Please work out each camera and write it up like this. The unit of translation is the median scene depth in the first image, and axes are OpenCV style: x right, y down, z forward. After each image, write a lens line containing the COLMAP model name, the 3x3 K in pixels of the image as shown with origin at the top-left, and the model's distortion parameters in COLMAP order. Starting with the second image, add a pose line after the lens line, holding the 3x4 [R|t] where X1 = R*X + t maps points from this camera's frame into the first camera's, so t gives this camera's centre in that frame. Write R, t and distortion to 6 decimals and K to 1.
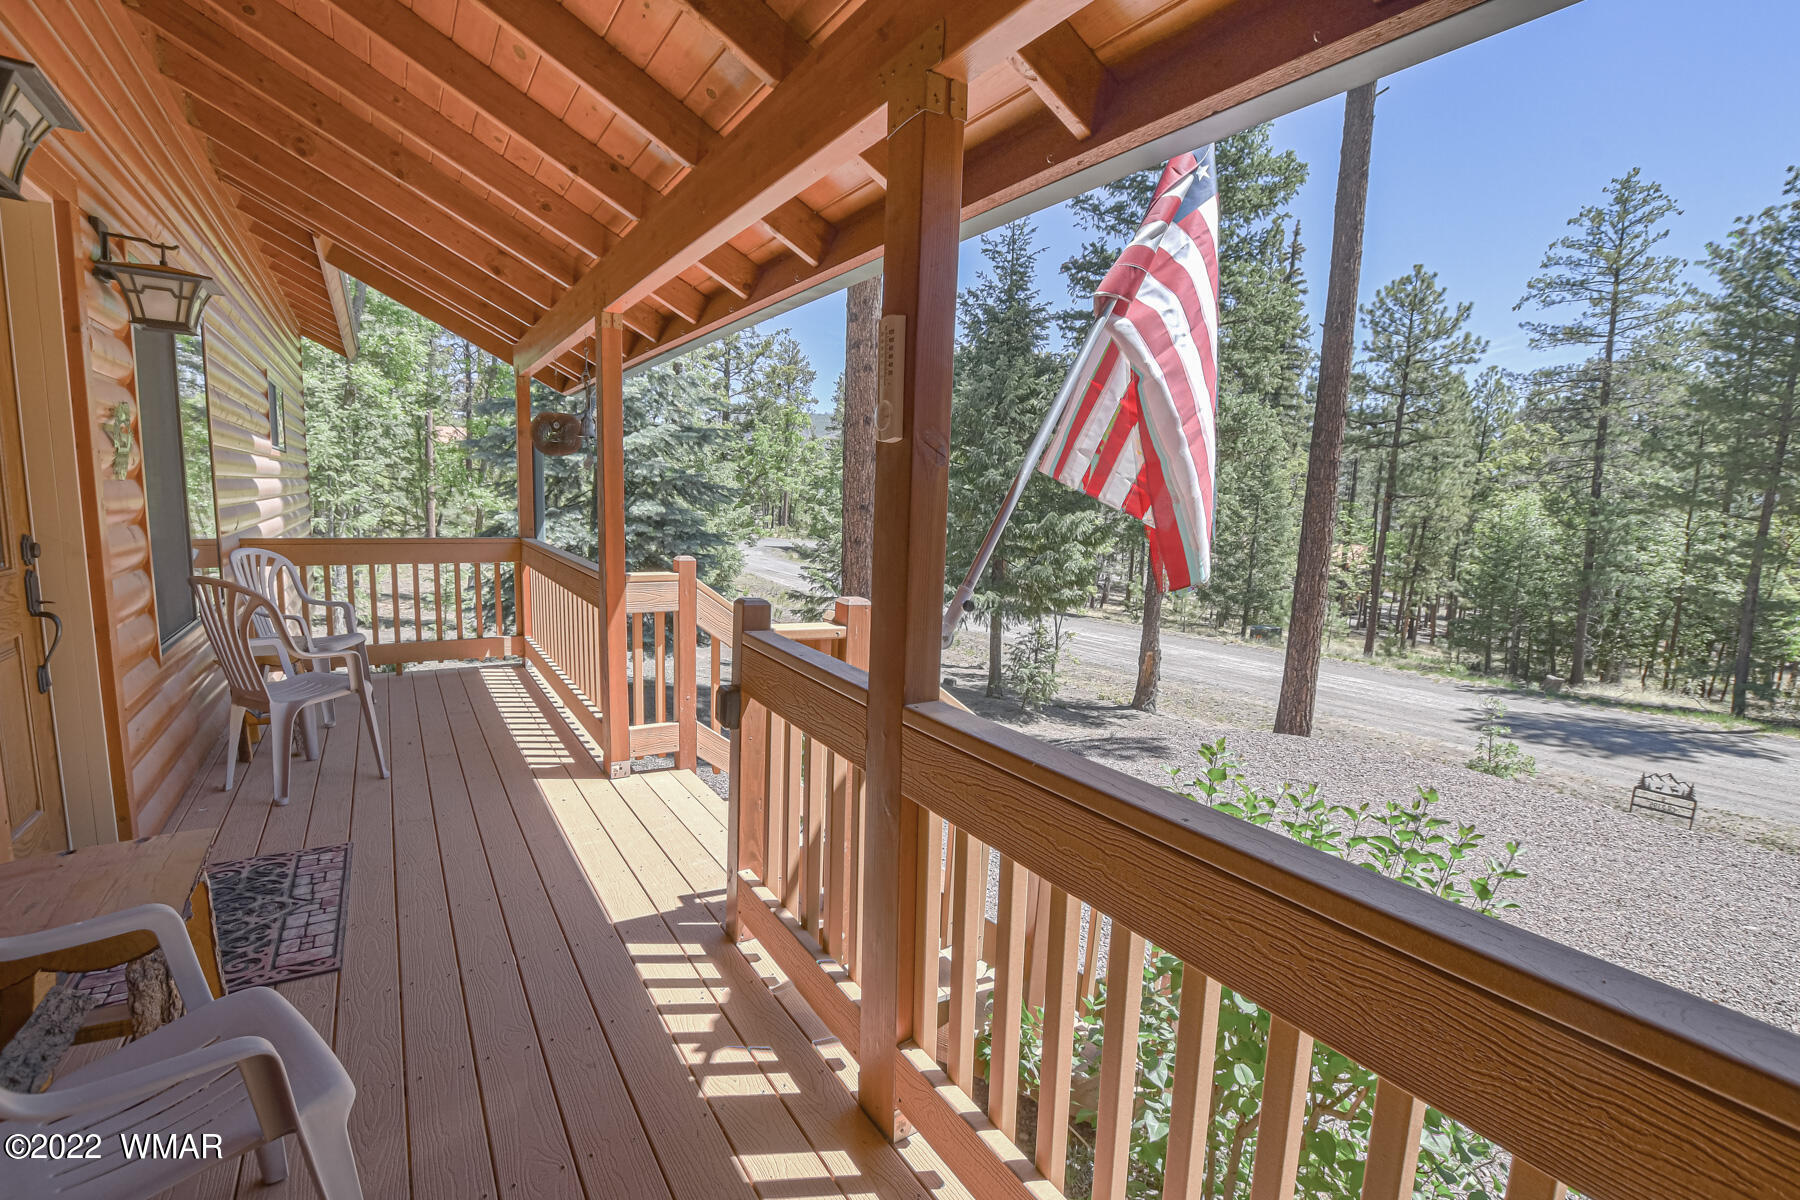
lens RADIAL K [[801.4, 0, 903.6], [0, 801.4, 591.6], [0, 0, 1]] dist [-0.021545, 0.001819]
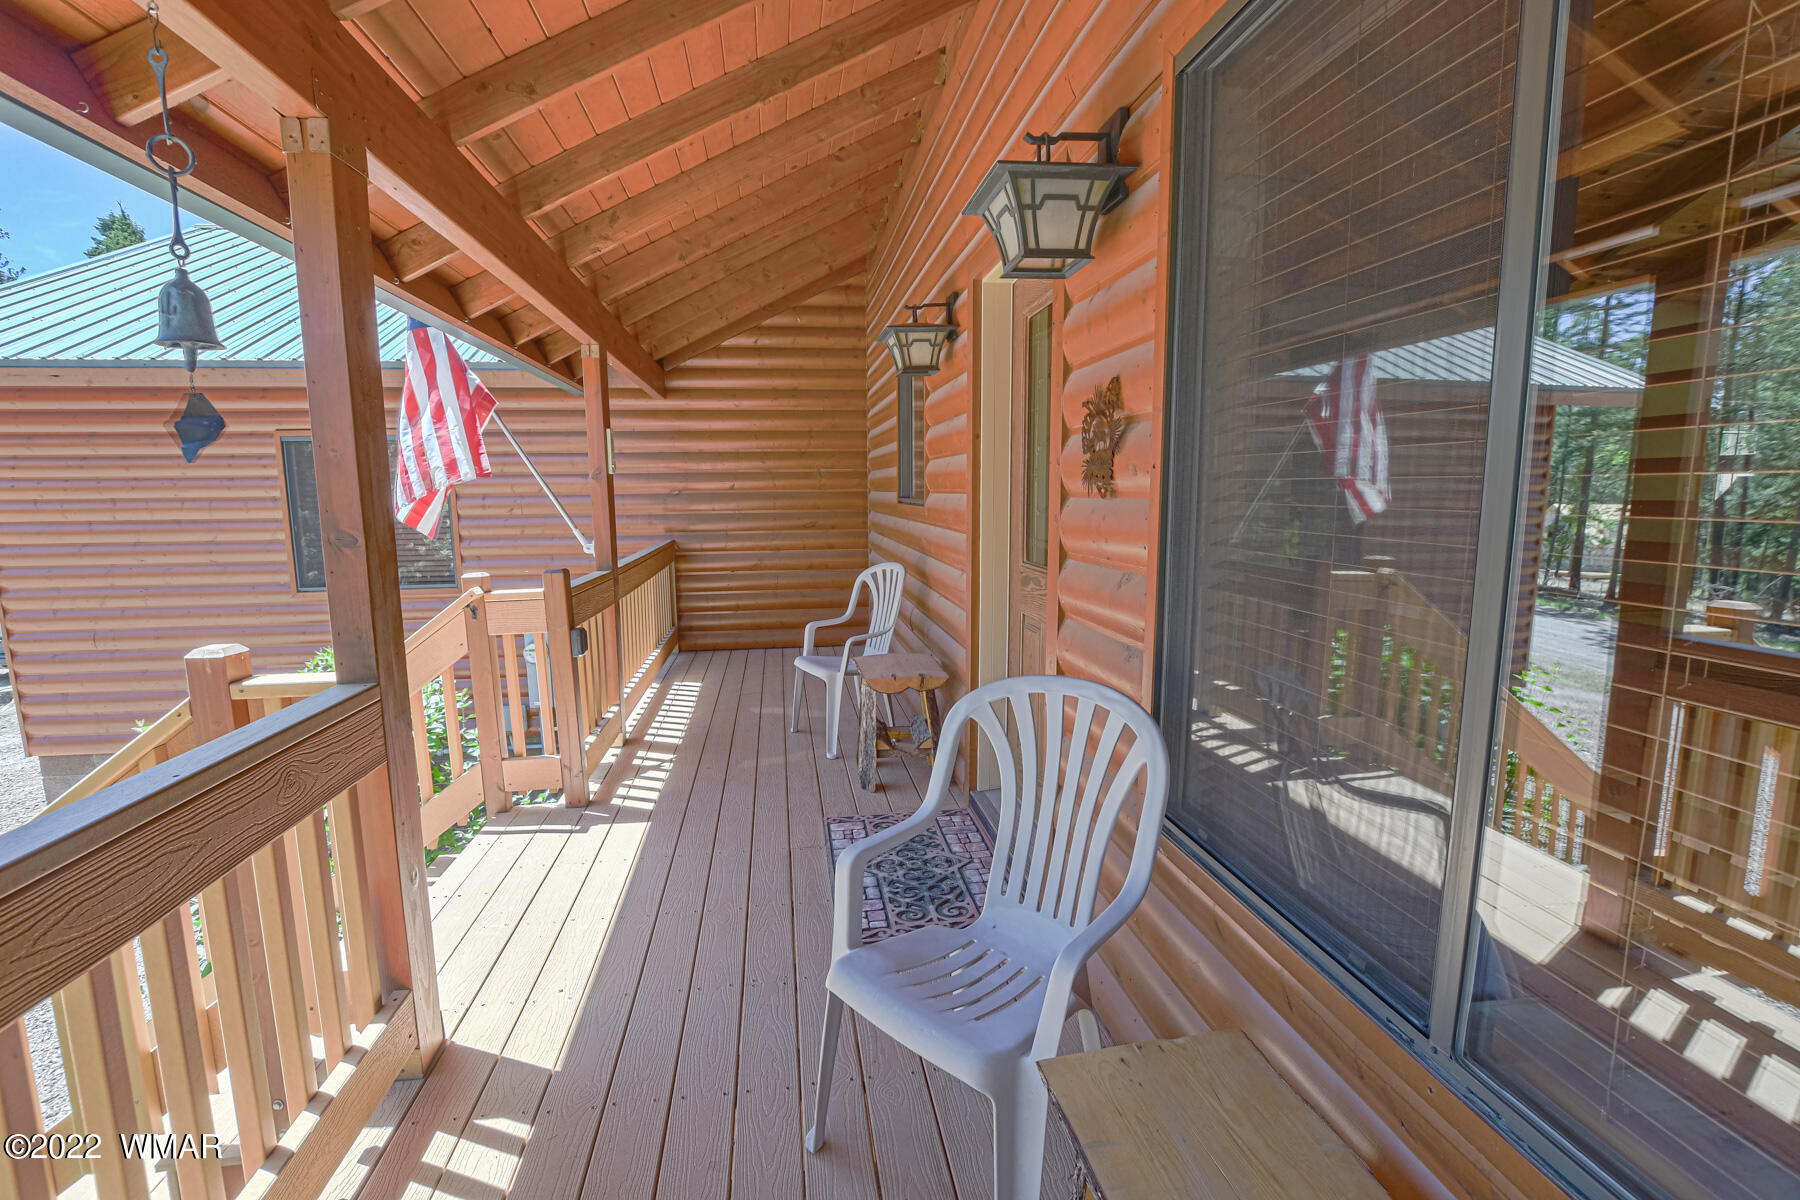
lens RADIAL K [[801.4, 0, 898.4], [0, 801.4, 602.1], [0, 0, 1]] dist [-0.021545, 0.001819]
pose [[-0.911091, -0.089597, 0.402351, -1.281612], [0.013185, 0.969258, 0.245694, -0.261870], [-0.411995, 0.229155, -0.881900, 1.975586]]
